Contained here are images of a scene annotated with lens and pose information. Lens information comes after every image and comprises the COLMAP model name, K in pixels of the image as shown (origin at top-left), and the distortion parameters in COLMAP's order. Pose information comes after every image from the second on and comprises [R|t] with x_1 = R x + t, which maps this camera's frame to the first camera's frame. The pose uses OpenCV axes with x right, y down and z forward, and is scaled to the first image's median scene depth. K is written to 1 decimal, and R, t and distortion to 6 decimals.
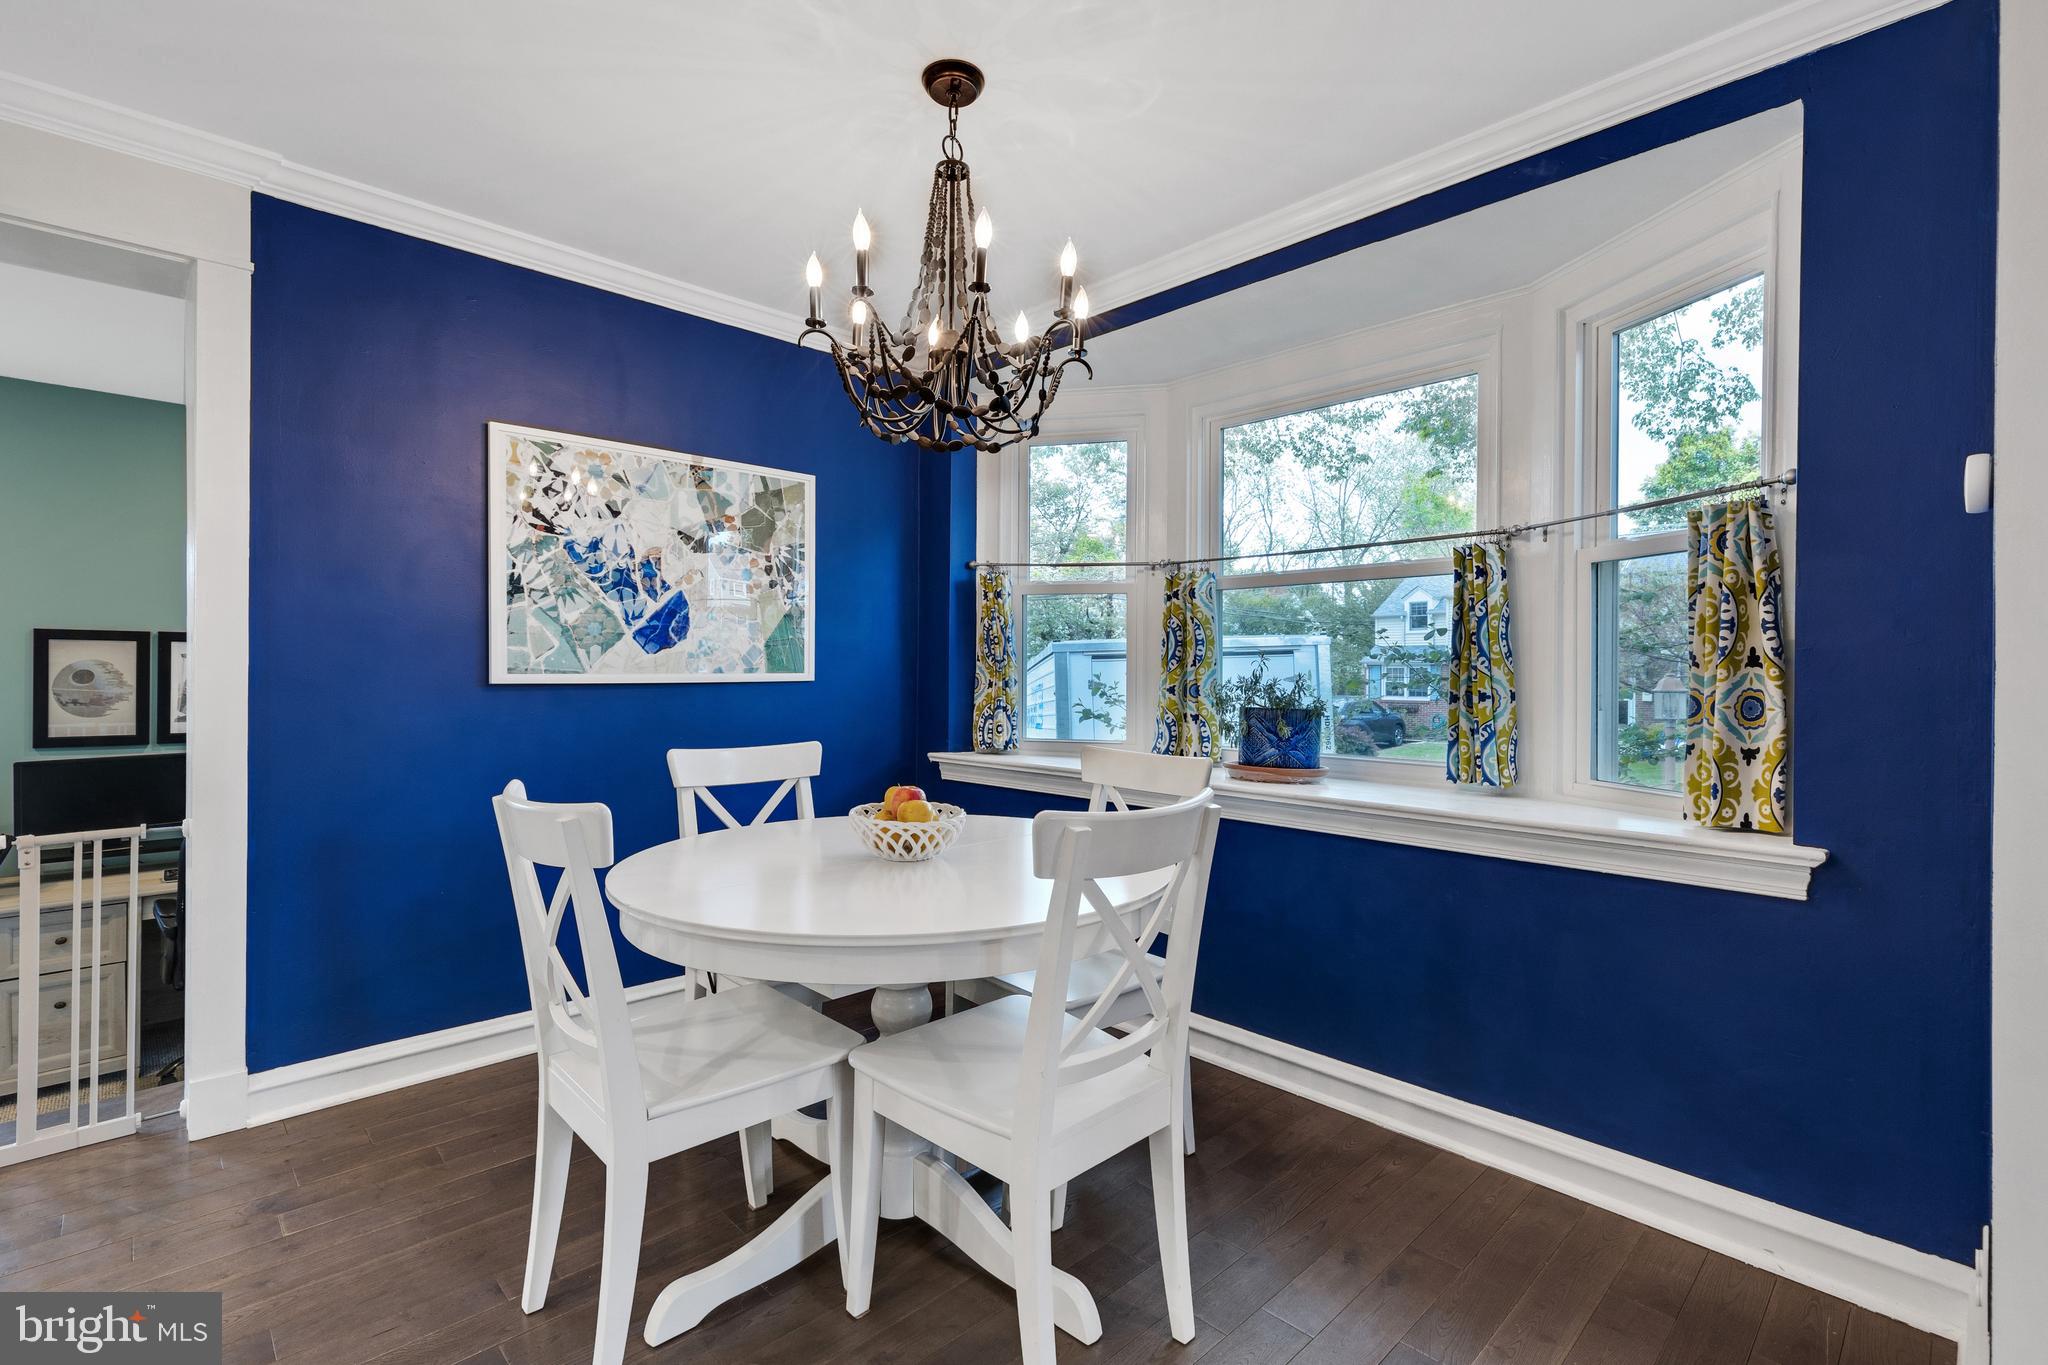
lens RADIAL K [[936.8, 0, 1021.7], [0, 936.8, 672.4], [0, 0, 1]] dist [0.001670, 0.000662]
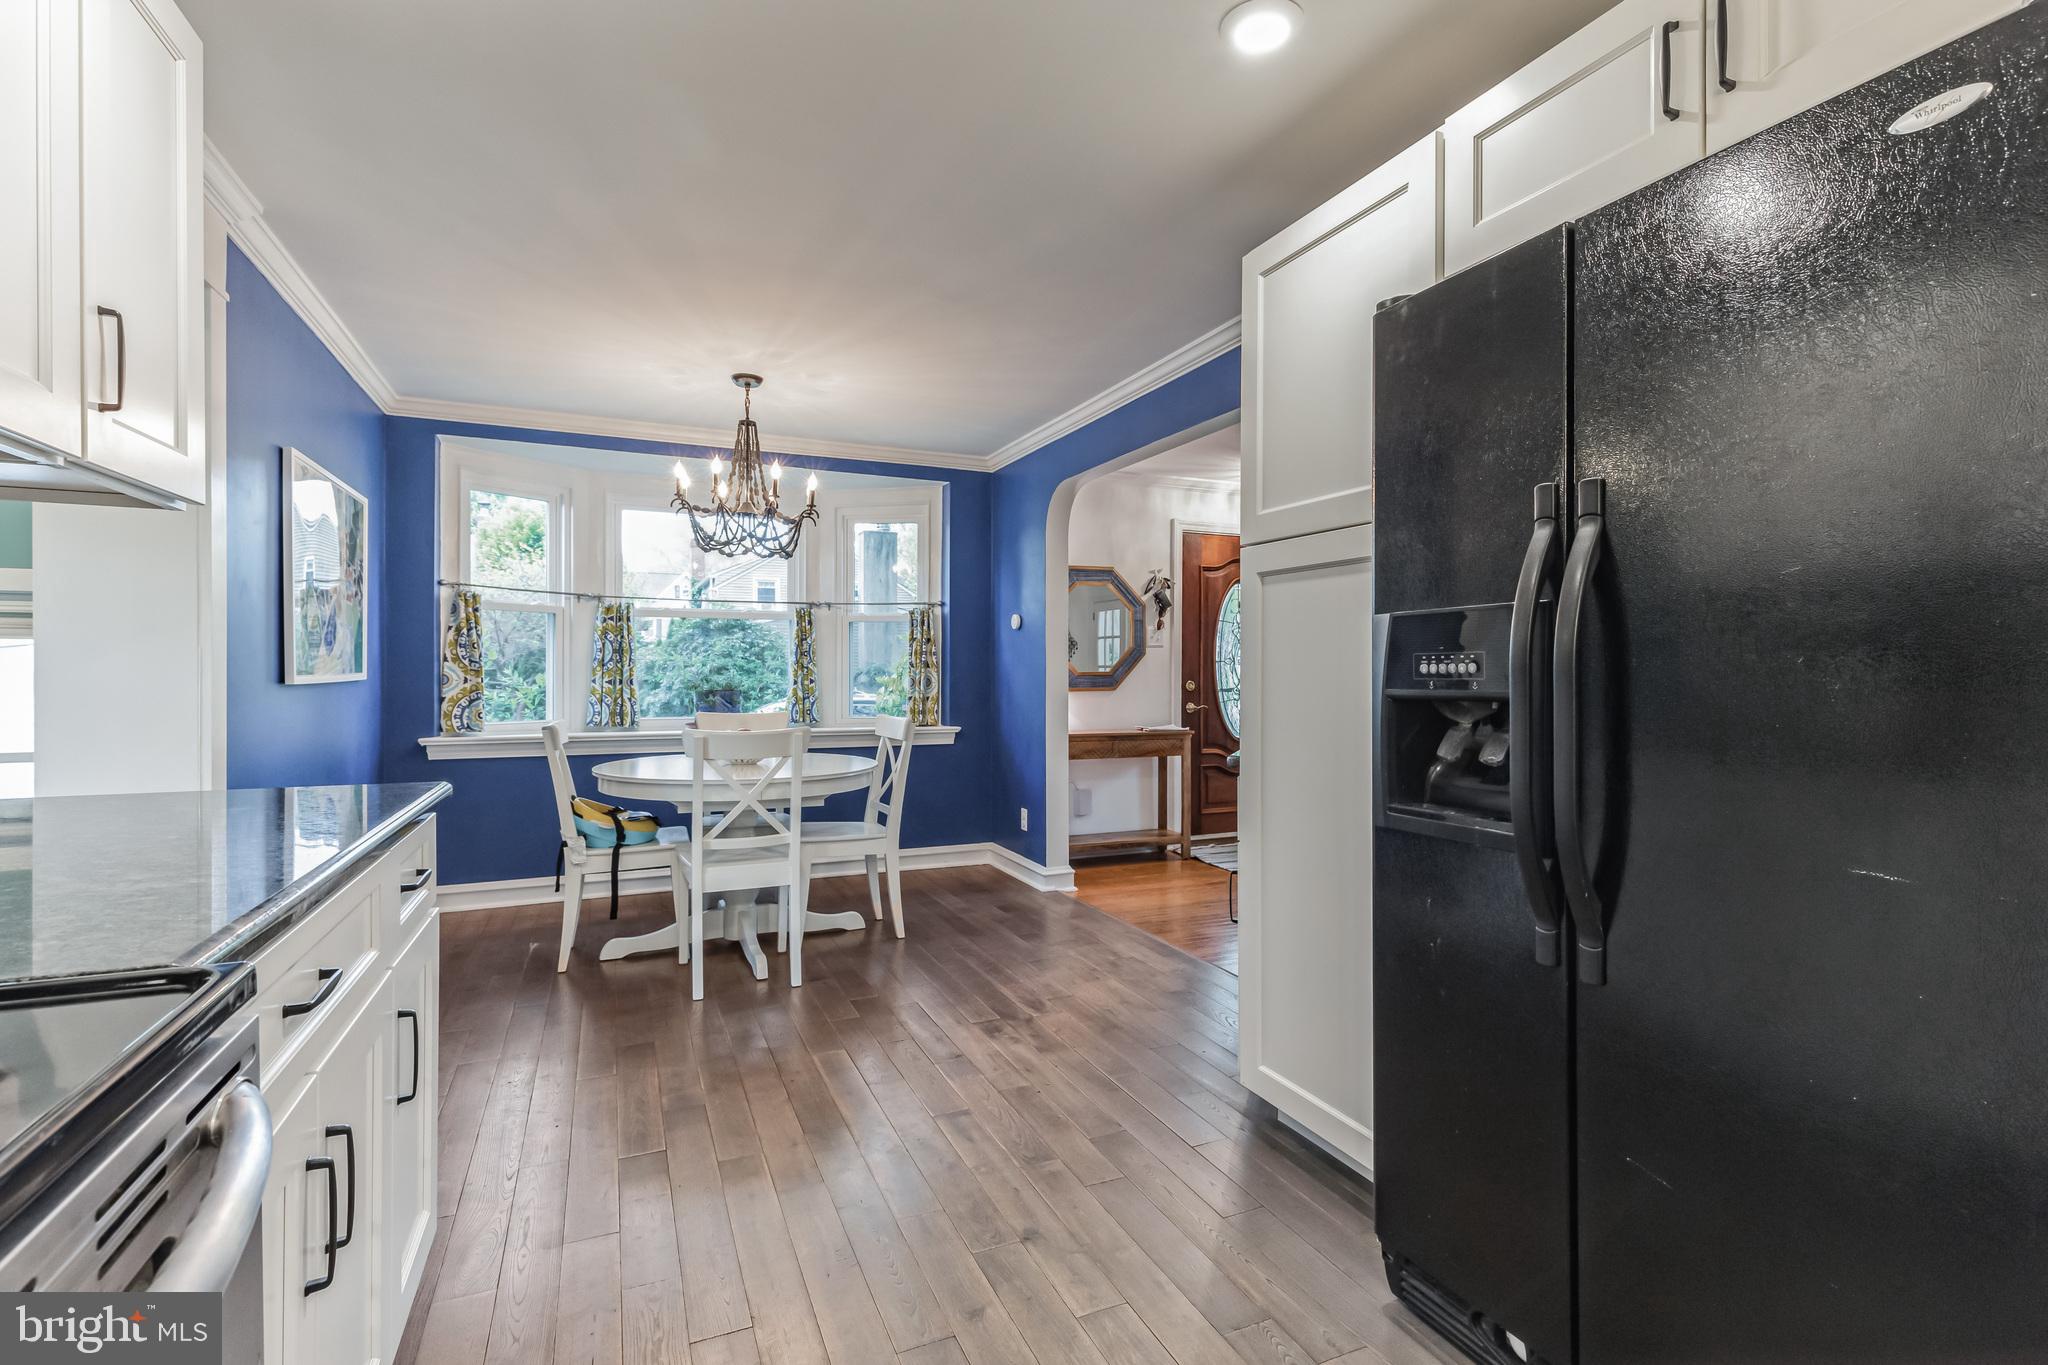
lens RADIAL K [[936.4, 0, 1025.8], [0, 936.4, 676.0], [0, 0, 1]] dist [0.000005, -0.002206]
pose [[0.353443, -0.012198, 0.935376, -1.472316], [0.000589, 0.999918, 0.012817, -0.014248], [-0.935456, -0.003979, 0.353421, -0.231402]]
